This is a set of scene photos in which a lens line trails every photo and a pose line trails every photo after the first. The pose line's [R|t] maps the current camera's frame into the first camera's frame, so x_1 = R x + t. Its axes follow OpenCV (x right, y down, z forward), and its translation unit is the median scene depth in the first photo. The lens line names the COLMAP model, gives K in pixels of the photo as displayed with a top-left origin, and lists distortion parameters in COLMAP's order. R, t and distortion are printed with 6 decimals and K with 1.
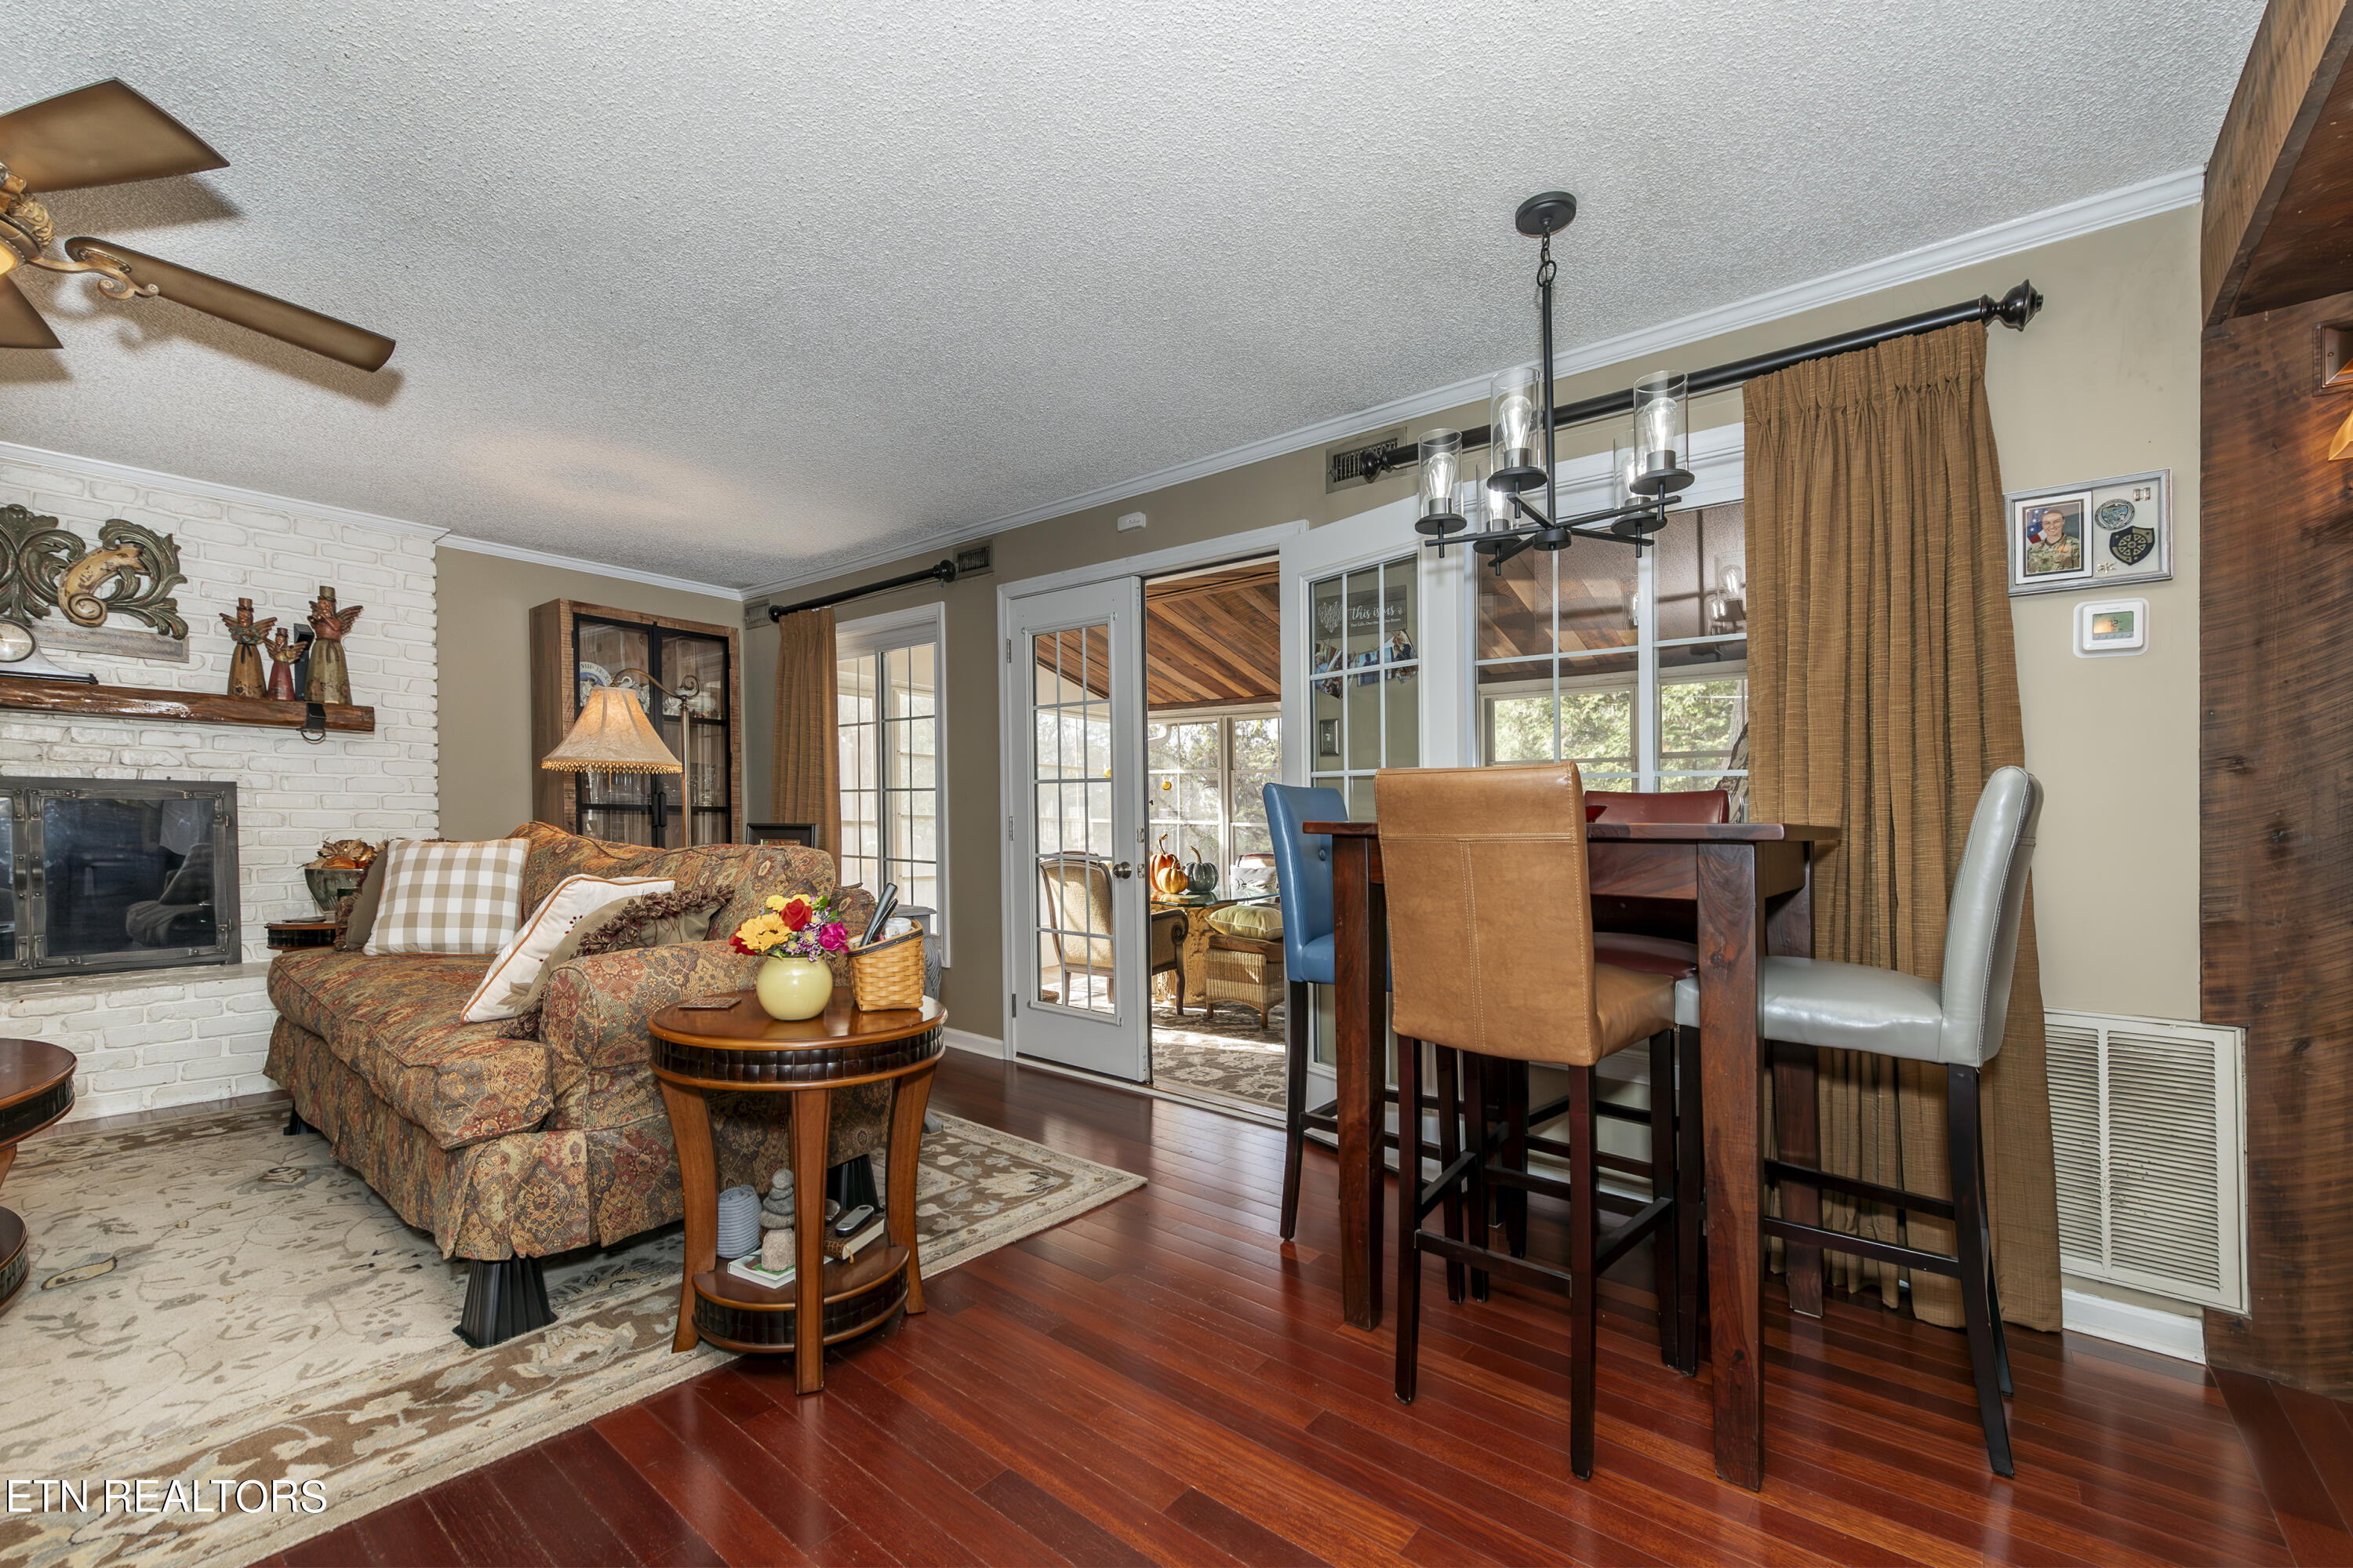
lens RADIAL K [[961.4, 0, 1199.3], [0, 961.4, 841.9], [0, 0, 1]] dist [0.012559, -0.002457]
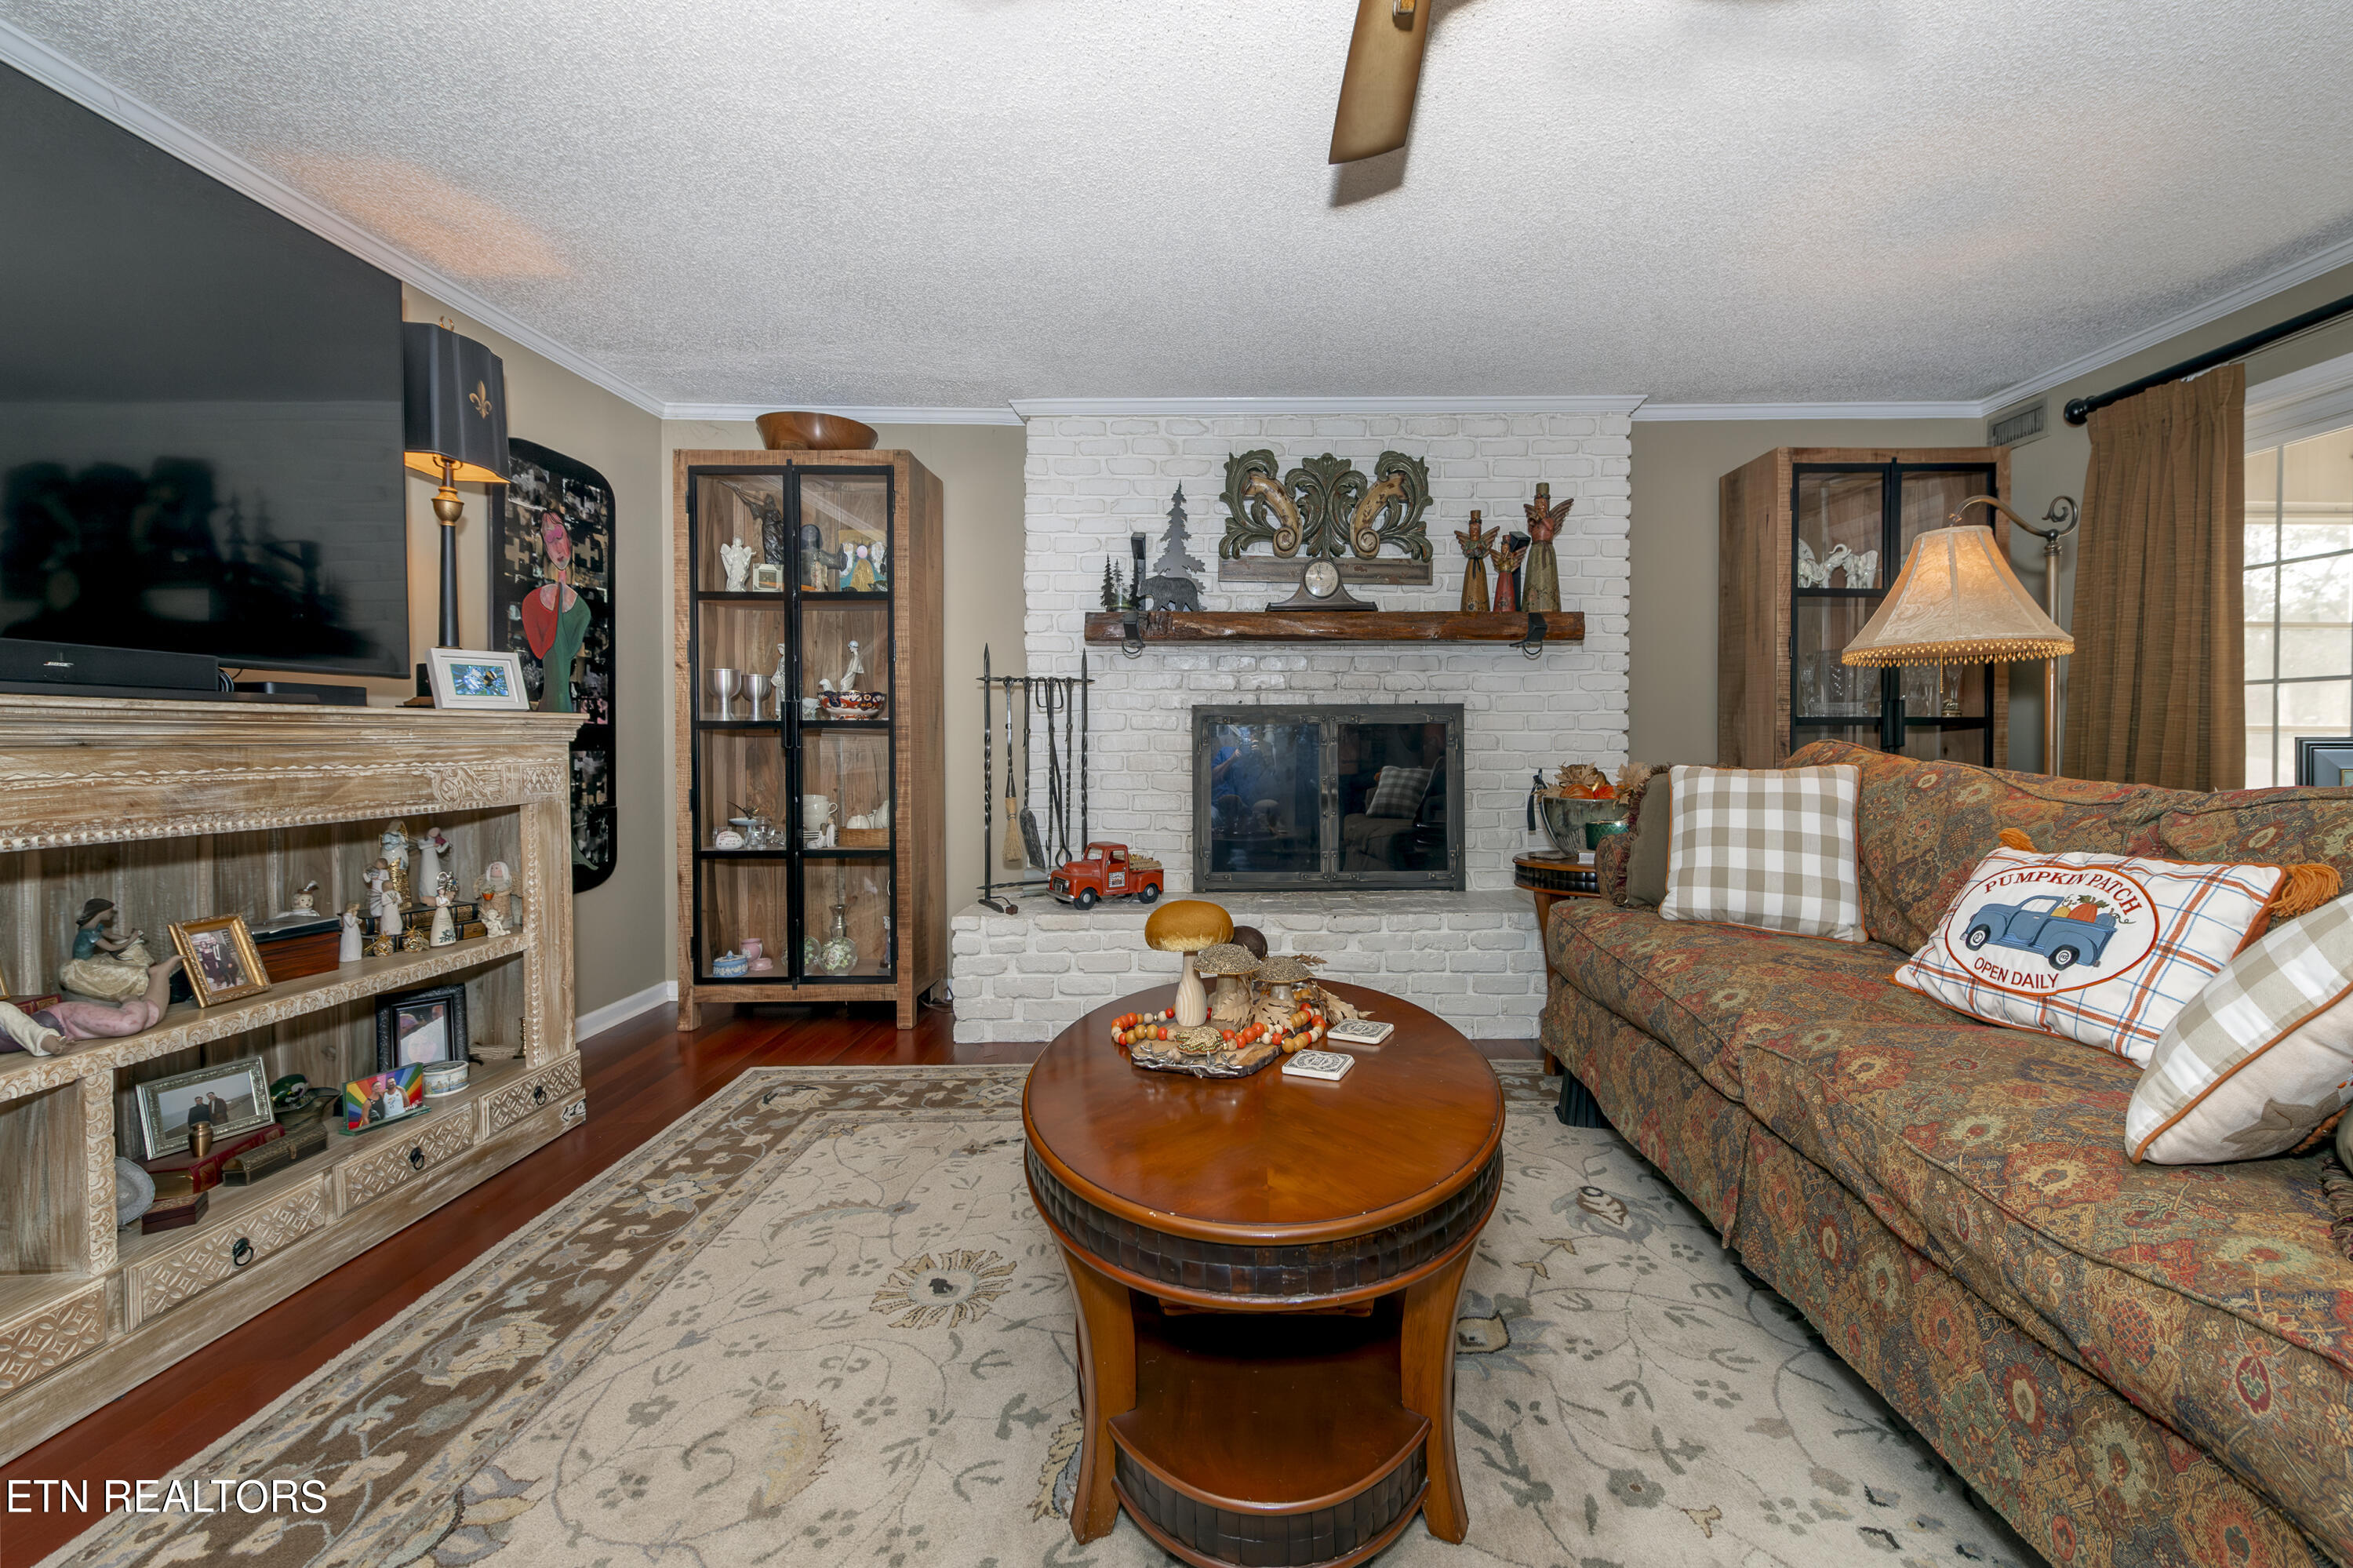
lens RADIAL K [[961.4, 0, 1221.6], [0, 961.4, 754.5], [0, 0, 1]] dist [0.012559, -0.002457]
pose [[0.625845, -0.002697, -0.779943, -0.412415], [-0.004611, 0.999964, -0.007158, -0.003370], [0.779934, 0.008076, 0.625810, 0.220879]]
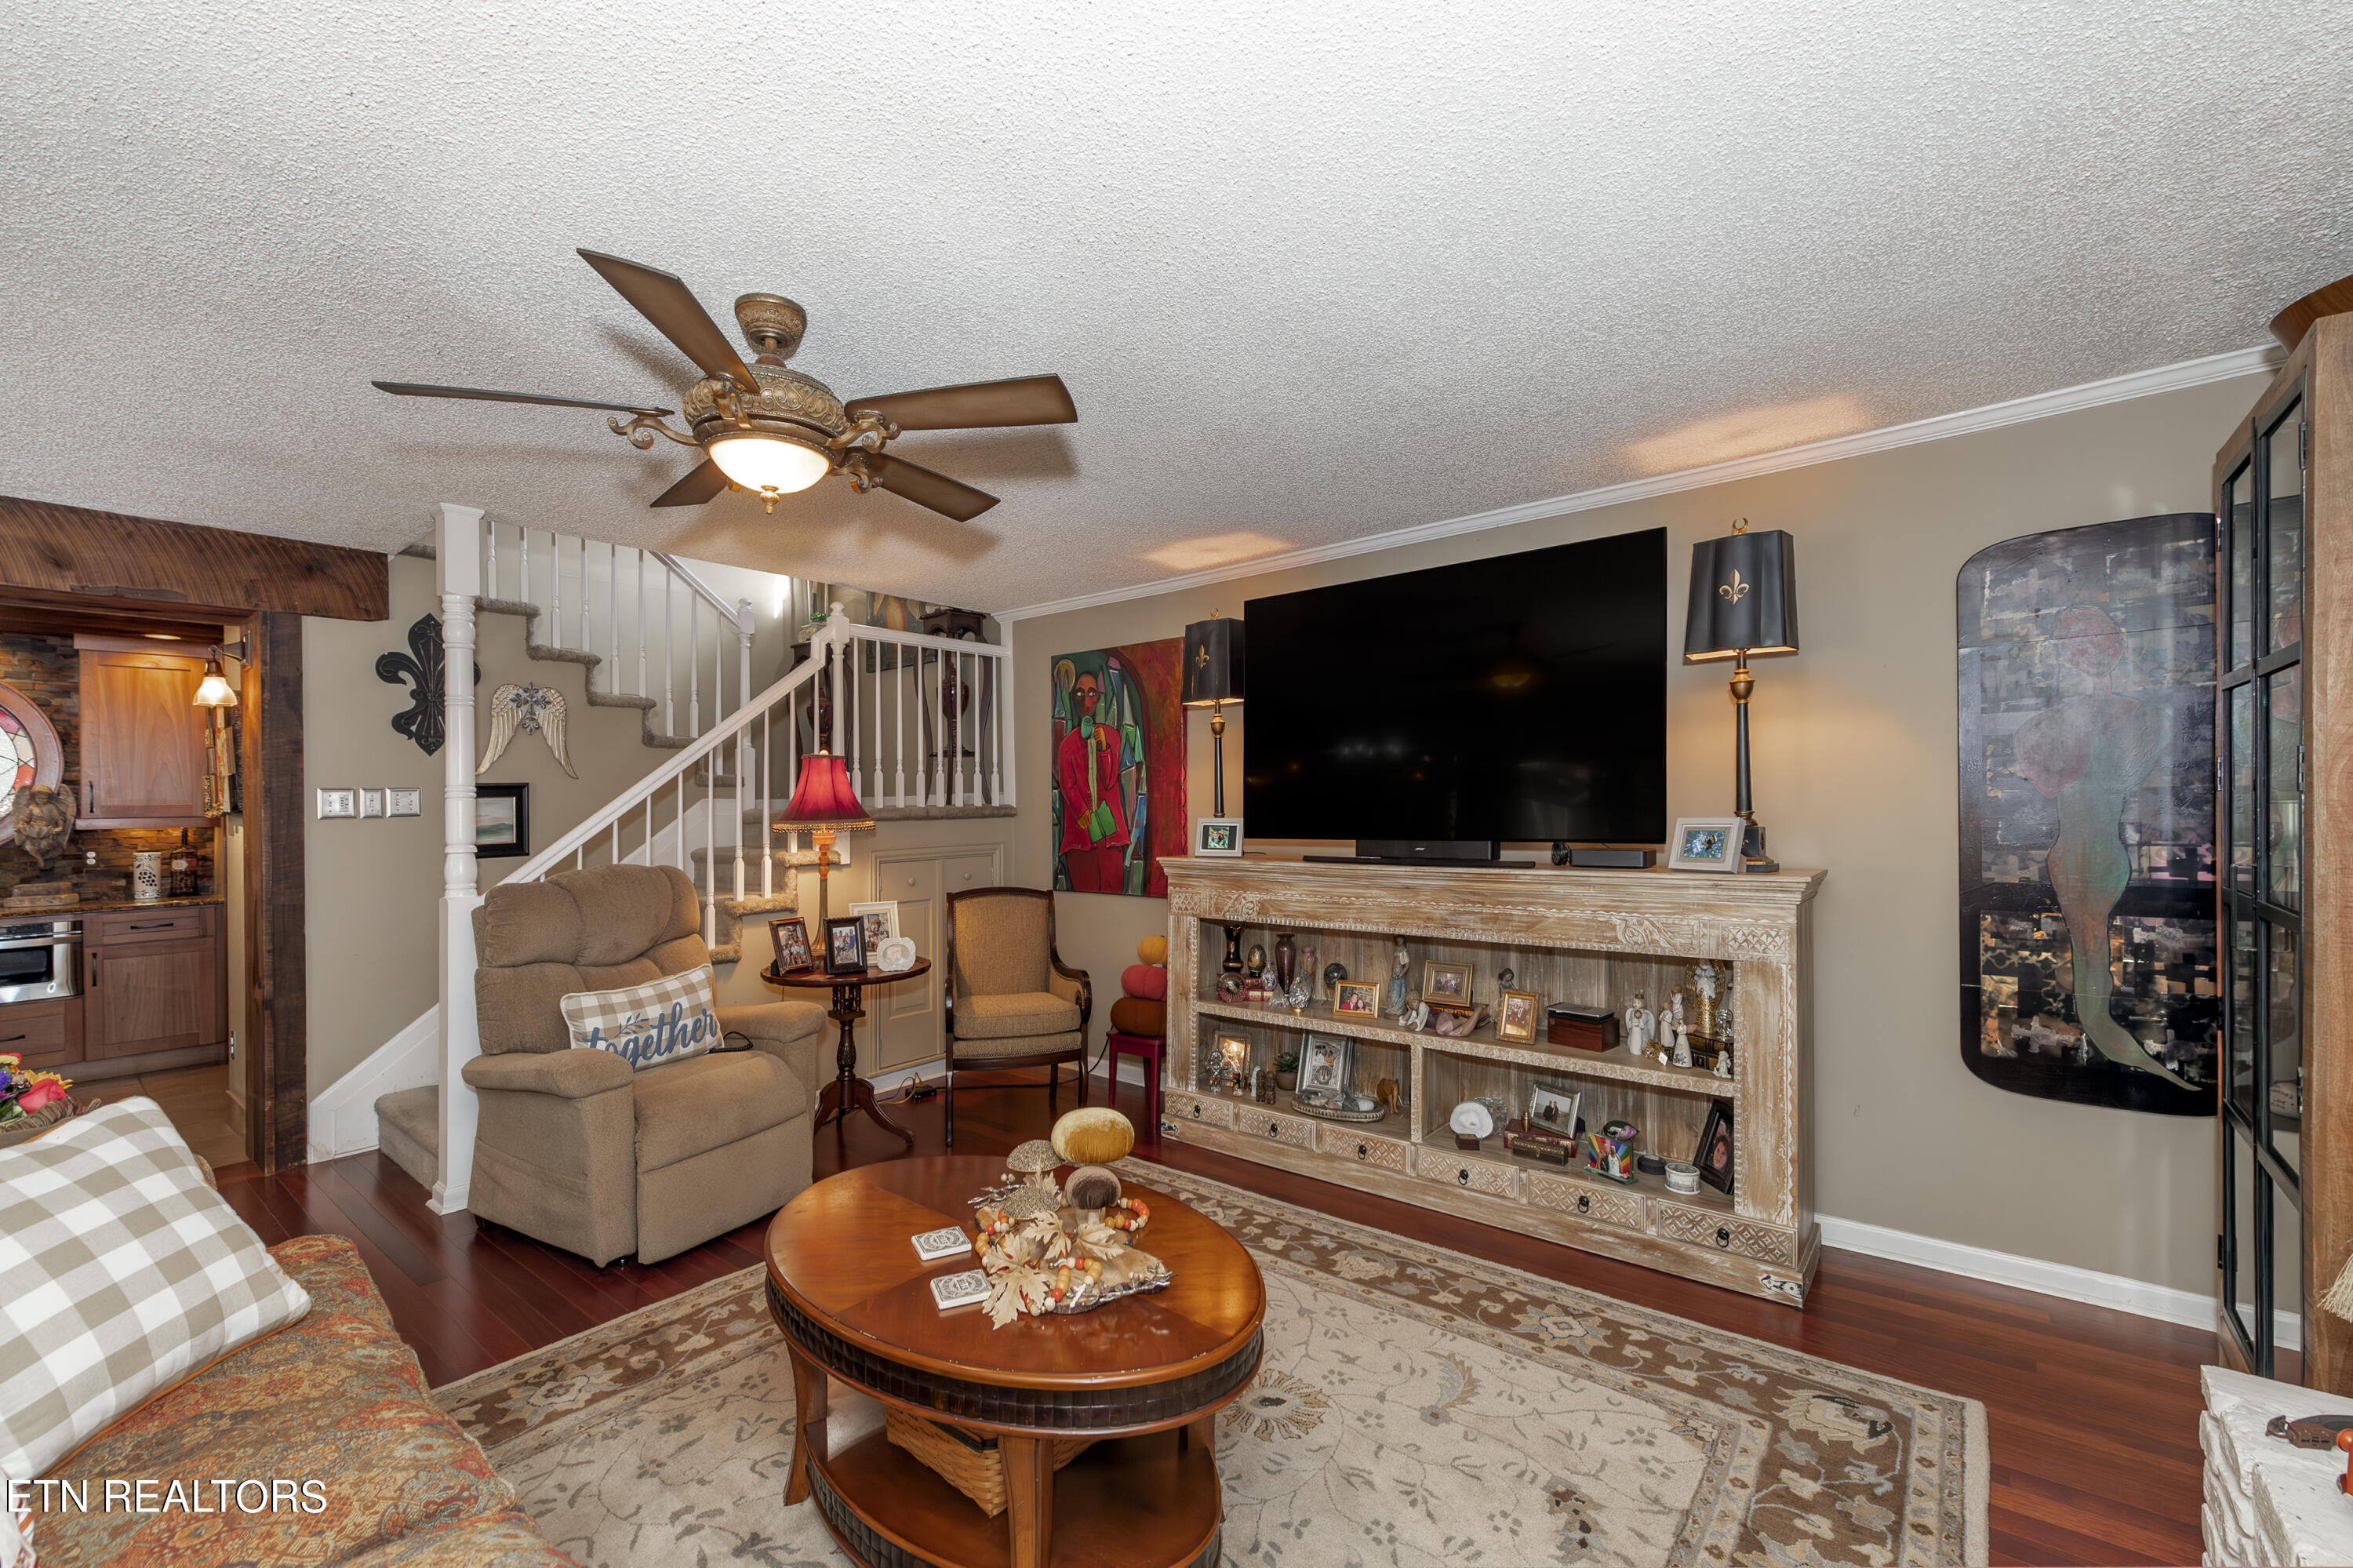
lens RADIAL K [[1031.8, 0, 1158.1], [0, 1031.8, 799.7], [0, 0, 1]] dist [-0.004488, -0.000459]
pose [[-0.998993, 0.002429, 0.044810, -0.850545], [0.002993, 0.999917, 0.012526, -0.099418], [-0.044776, 0.012647, -0.998917, 1.031653]]
